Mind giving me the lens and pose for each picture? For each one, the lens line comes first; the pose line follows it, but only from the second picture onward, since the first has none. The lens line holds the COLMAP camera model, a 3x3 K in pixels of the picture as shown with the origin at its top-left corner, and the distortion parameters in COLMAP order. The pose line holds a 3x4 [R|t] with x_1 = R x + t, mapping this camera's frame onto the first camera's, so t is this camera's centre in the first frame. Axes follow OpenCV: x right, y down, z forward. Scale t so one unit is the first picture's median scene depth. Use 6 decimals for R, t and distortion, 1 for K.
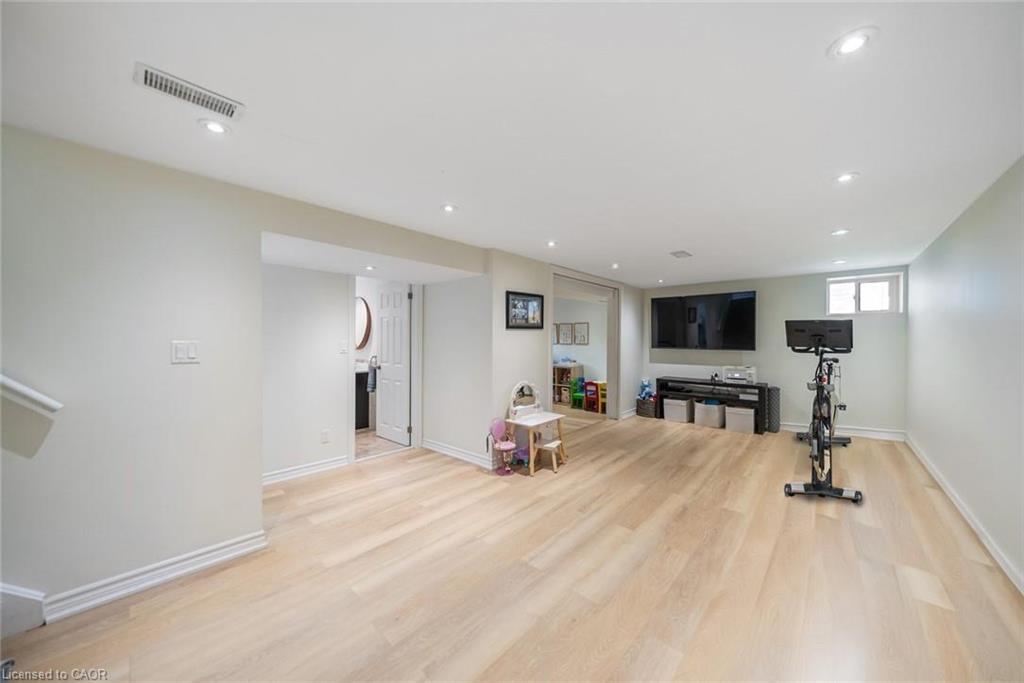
lens RADIAL K [[351.5, 0, 514.4], [0, 351.5, 341.8], [0, 0, 1]] dist [-0.004503, -0.000108]
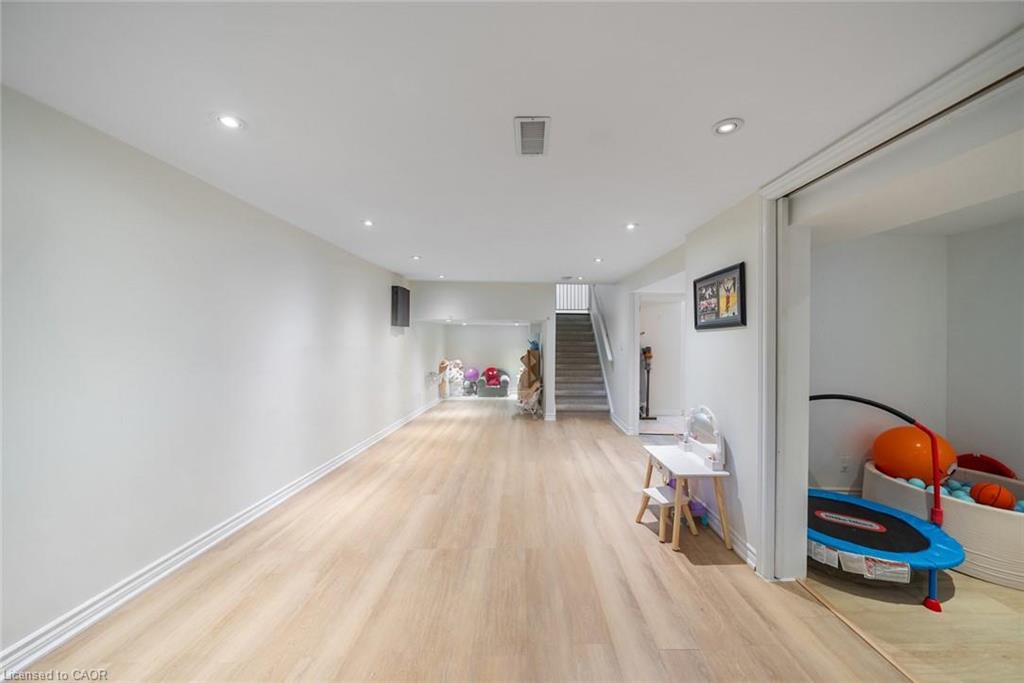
lens RADIAL K [[351.5, 0, 514.4], [0, 351.5, 341.8], [0, 0, 1]] dist [-0.004503, -0.000108]
pose [[-0.751596, -0.000907, -0.659623, 0.726582], [-0.018415, 0.999638, 0.019608, -0.017744], [0.659367, 0.026884, -0.751341, 1.241145]]
